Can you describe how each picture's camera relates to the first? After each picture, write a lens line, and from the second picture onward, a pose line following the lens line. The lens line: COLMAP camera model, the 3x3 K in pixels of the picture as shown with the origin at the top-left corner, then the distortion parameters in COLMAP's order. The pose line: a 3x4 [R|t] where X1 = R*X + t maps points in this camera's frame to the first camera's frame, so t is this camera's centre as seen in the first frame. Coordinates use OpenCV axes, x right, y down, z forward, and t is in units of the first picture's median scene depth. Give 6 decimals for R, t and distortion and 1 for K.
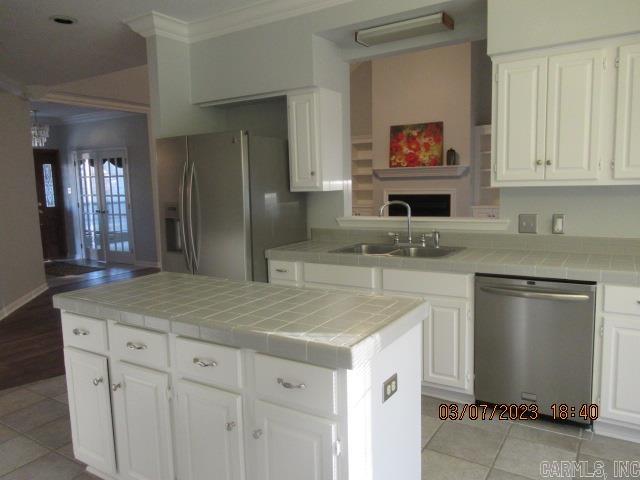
lens RADIAL K [[481.2, 0, 320.0], [0, 481.2, 240.0], [0, 0, 1]] dist [-0.006010, 0.002156]
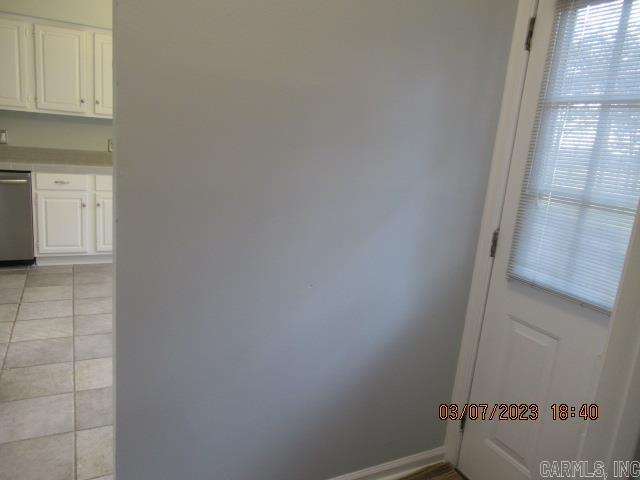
lens RADIAL K [[481.2, 0, 320.0], [0, 481.2, 240.0], [0, 0, 1]] dist [-0.006010, 0.002156]
pose [[0.504912, -0.115258, 0.855441, -0.351314], [-0.001029, 0.990964, 0.134125, 0.096480], [-0.863170, -0.068602, 0.500231, -0.679300]]
